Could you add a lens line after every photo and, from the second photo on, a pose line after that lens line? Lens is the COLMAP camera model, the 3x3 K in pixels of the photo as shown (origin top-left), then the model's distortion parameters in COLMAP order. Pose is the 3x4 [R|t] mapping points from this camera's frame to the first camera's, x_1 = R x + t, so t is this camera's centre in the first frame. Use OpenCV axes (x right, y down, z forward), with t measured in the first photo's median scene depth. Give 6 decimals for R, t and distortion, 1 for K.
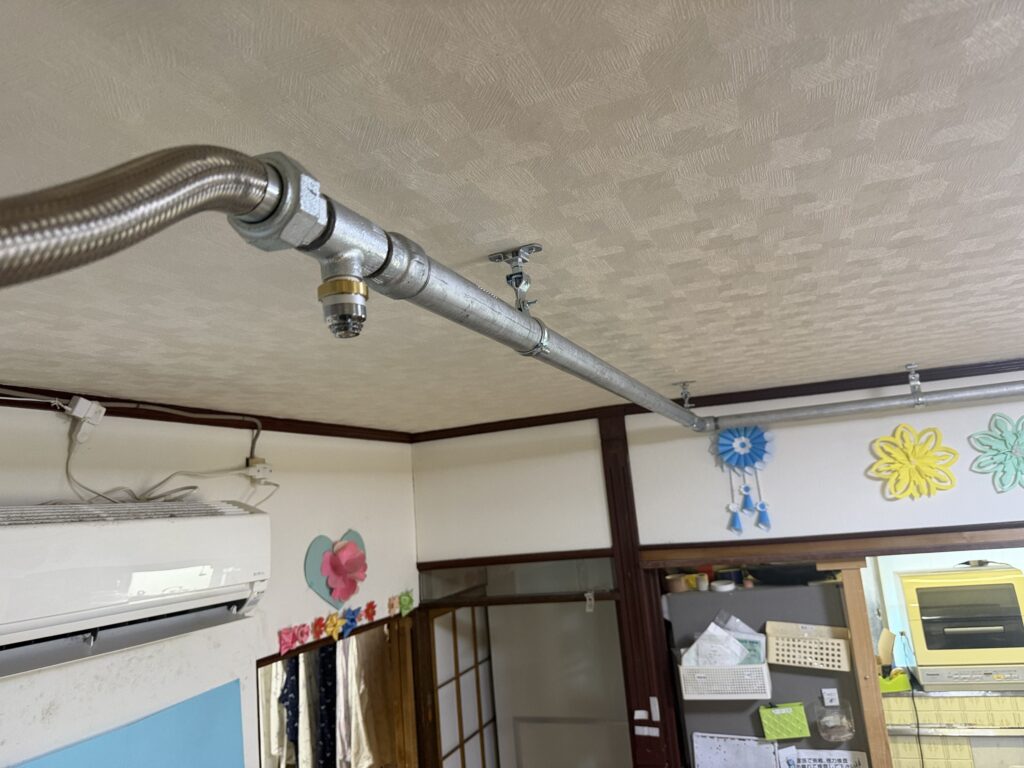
lens RADIAL K [[736.7, 0, 512.0], [0, 736.7, 384.0], [0, 0, 1]] dist [0.074780, -0.122795]
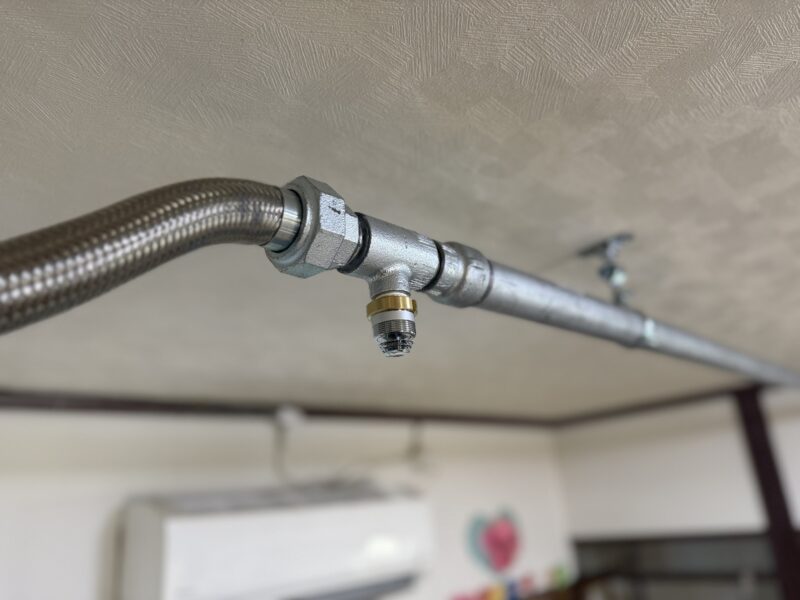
lens RADIAL K [[599.5, 0, 399.4], [0, 599.5, 316.6], [0, 0, 1]] dist [0.004565, -0.025856]
pose [[0.921065, -0.111805, -0.373014, 0.061364], [0.075106, 0.990916, -0.111558, -0.024647], [0.382098, 0.074736, 0.921095, 0.262924]]
